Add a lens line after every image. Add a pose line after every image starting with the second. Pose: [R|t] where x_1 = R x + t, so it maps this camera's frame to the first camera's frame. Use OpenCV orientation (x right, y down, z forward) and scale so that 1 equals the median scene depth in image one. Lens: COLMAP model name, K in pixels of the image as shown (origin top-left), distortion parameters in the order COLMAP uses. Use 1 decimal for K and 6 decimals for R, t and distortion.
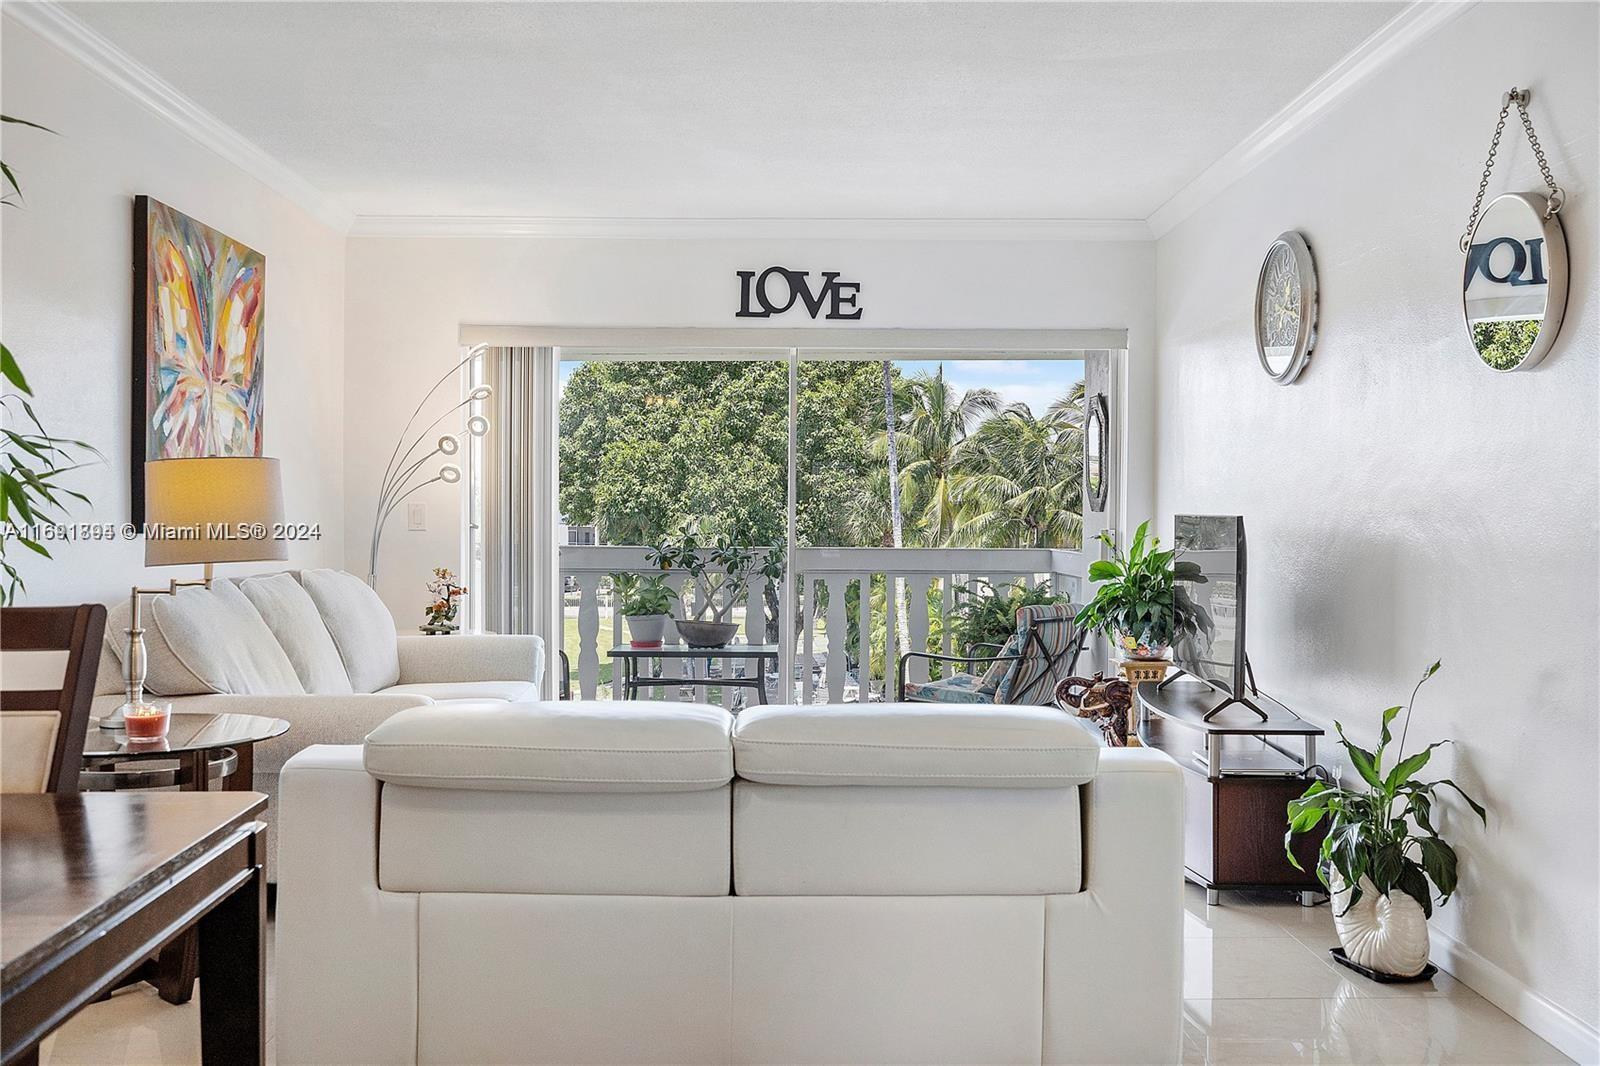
lens RADIAL K [[1479.7, 0, 800.0], [0, 1479.7, 533.0], [0, 0, 1]] dist [-0.003572, -0.001796]
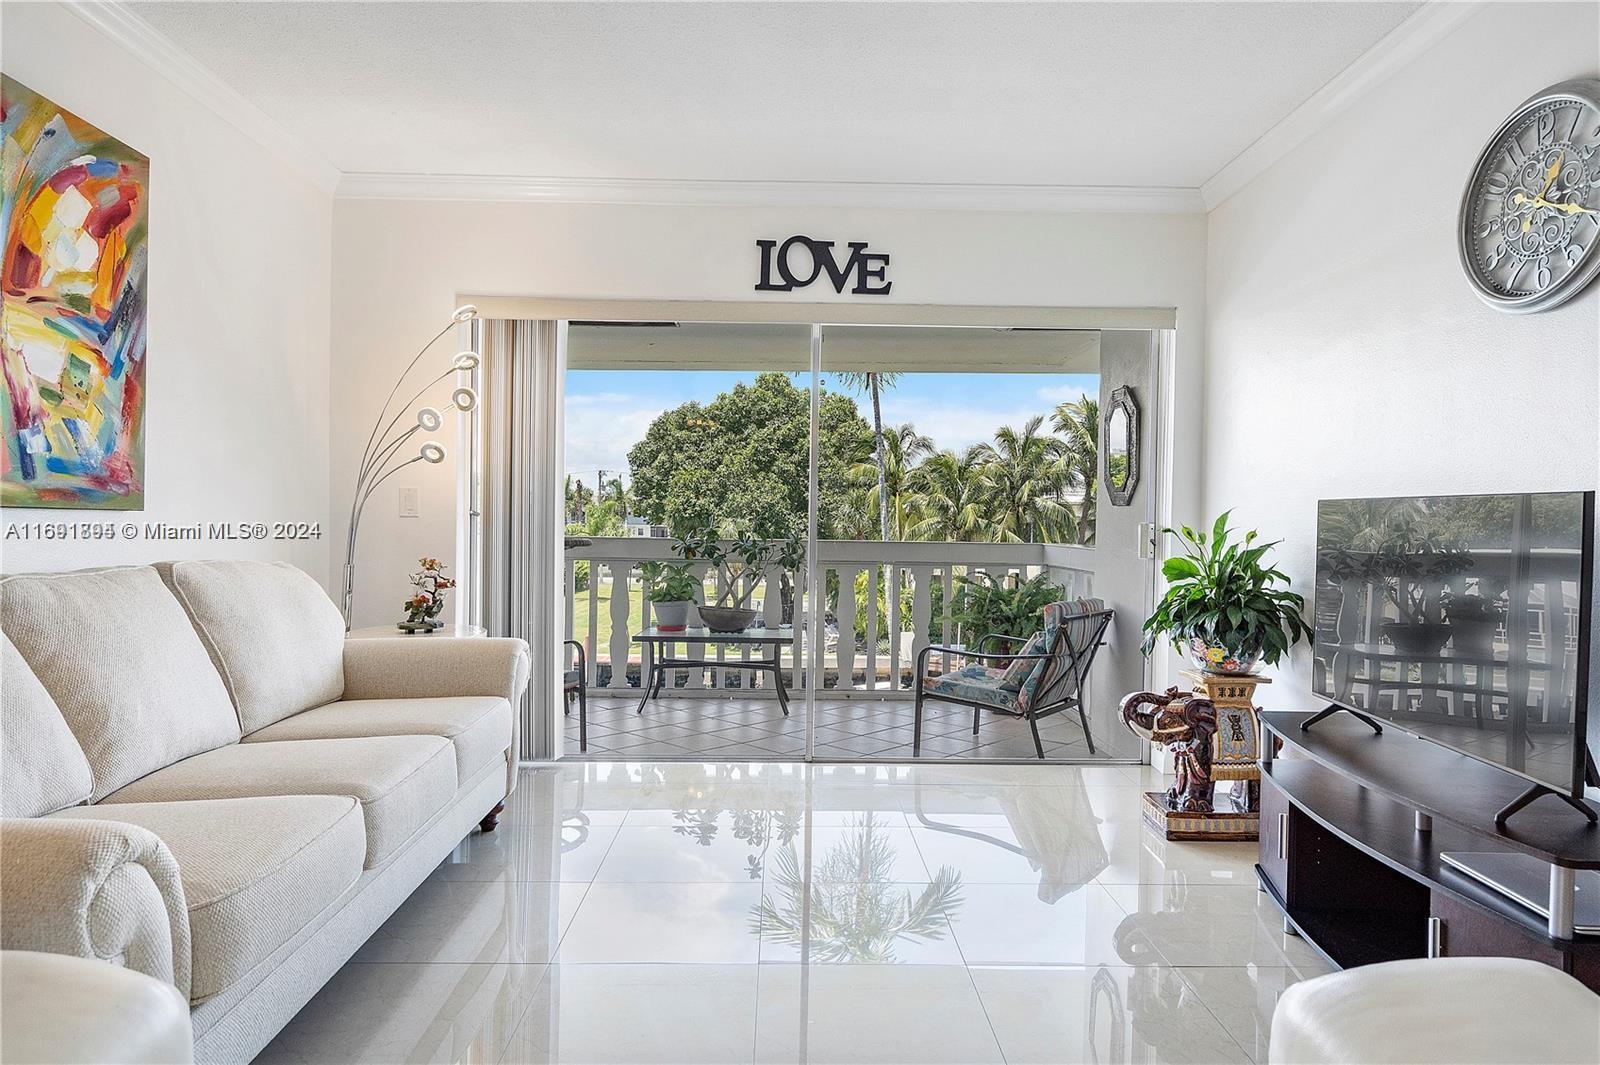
lens RADIAL K [[937.8, 0, 800.0], [0, 937.8, 532.5], [0, 0, 1]] dist [0.024555, -0.000233]
pose [[0.999957, 0.009305, -0.000563, -0.013451], [-0.009305, 0.999957, 0.000324, 0.005465], [0.000566, -0.000319, 1.000000, 0.409966]]
